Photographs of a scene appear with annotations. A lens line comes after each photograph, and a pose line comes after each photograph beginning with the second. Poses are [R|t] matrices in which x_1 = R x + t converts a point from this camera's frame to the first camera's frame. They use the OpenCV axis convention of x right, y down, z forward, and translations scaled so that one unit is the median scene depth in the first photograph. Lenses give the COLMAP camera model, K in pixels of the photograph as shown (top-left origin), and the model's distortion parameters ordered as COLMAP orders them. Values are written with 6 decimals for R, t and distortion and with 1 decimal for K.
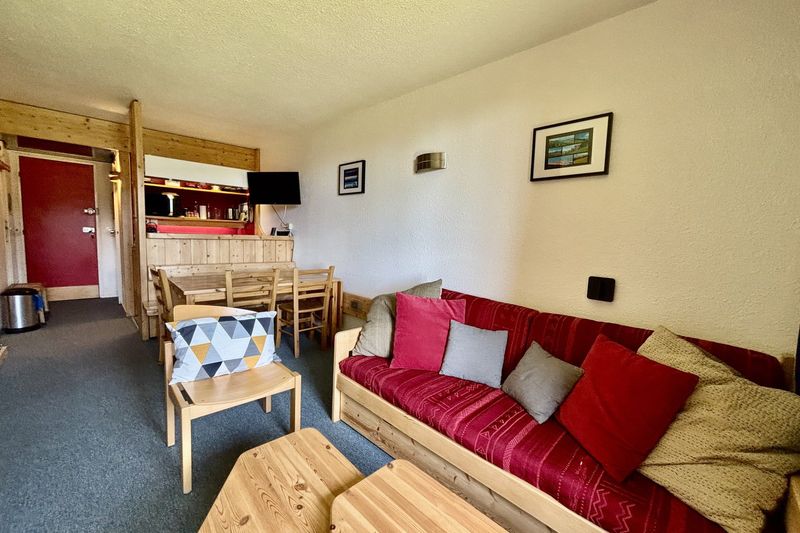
lens RADIAL K [[323.2, 0, 398.0], [0, 323.2, 265.2], [0, 0, 1]] dist [0.004468, -0.000004]
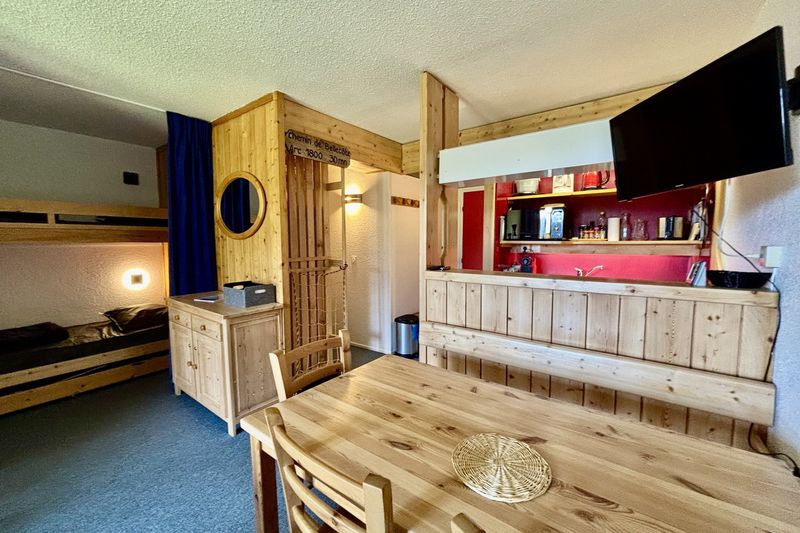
lens RADIAL K [[323.2, 0, 400.3], [0, 323.2, 267.5], [0, 0, 1]] dist [0.004468, -0.000004]
pose [[0.159894, 0.036705, -0.986452, -0.102265], [-0.085300, 0.996084, 0.023237, -0.090438], [0.983442, 0.080429, 0.162399, 0.635119]]
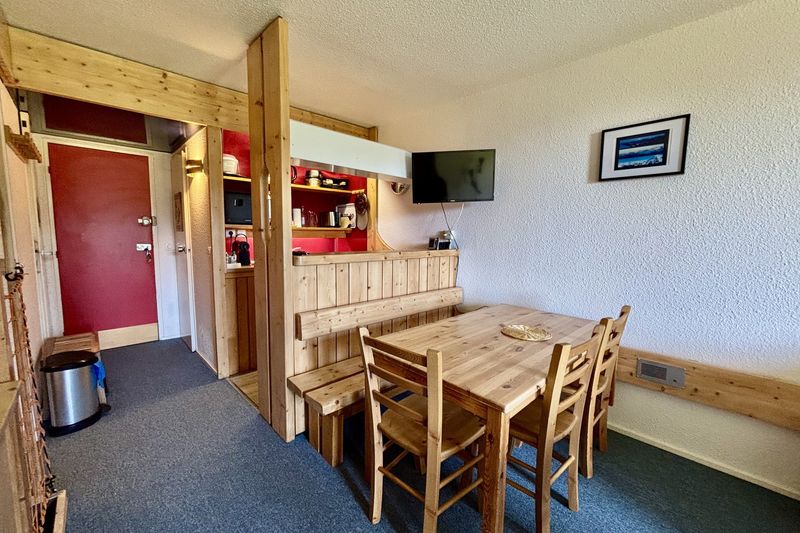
lens RADIAL K [[323.2, 0, 399.3], [0, 323.2, 265.7], [0, 0, 1]] dist [0.004468, -0.000004]
pose [[0.999578, -0.029046, 0.000586, -0.449205], [0.029046, 0.999578, -0.000020, -0.059376], [-0.000586, 0.000037, 1.000000, 0.328444]]
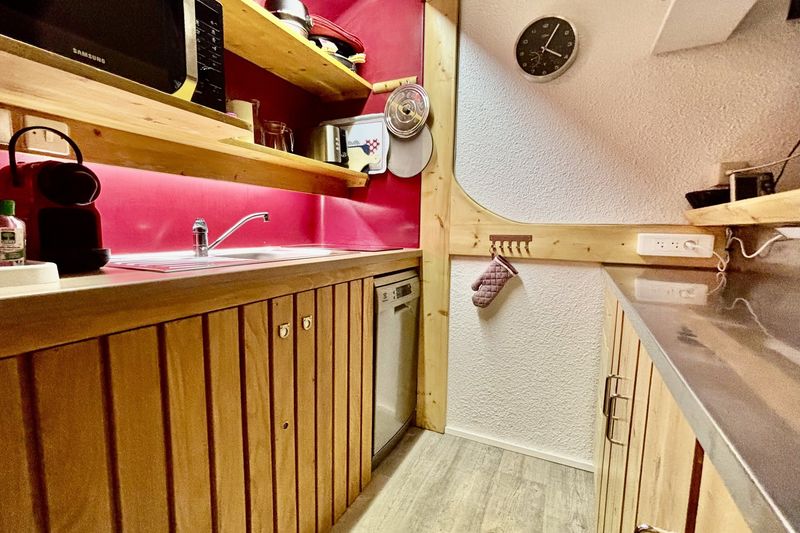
lens RADIAL K [[363.4, 0, 401.4], [0, 363.4, 268.9], [0, 0, 1]] dist [0.000997, -0.000001]
pose [[0.937372, -0.059572, 0.343197, -0.700589], [0.051385, 0.998137, 0.032908, -0.069849], [-0.344518, -0.013212, 0.938687, 0.821849]]
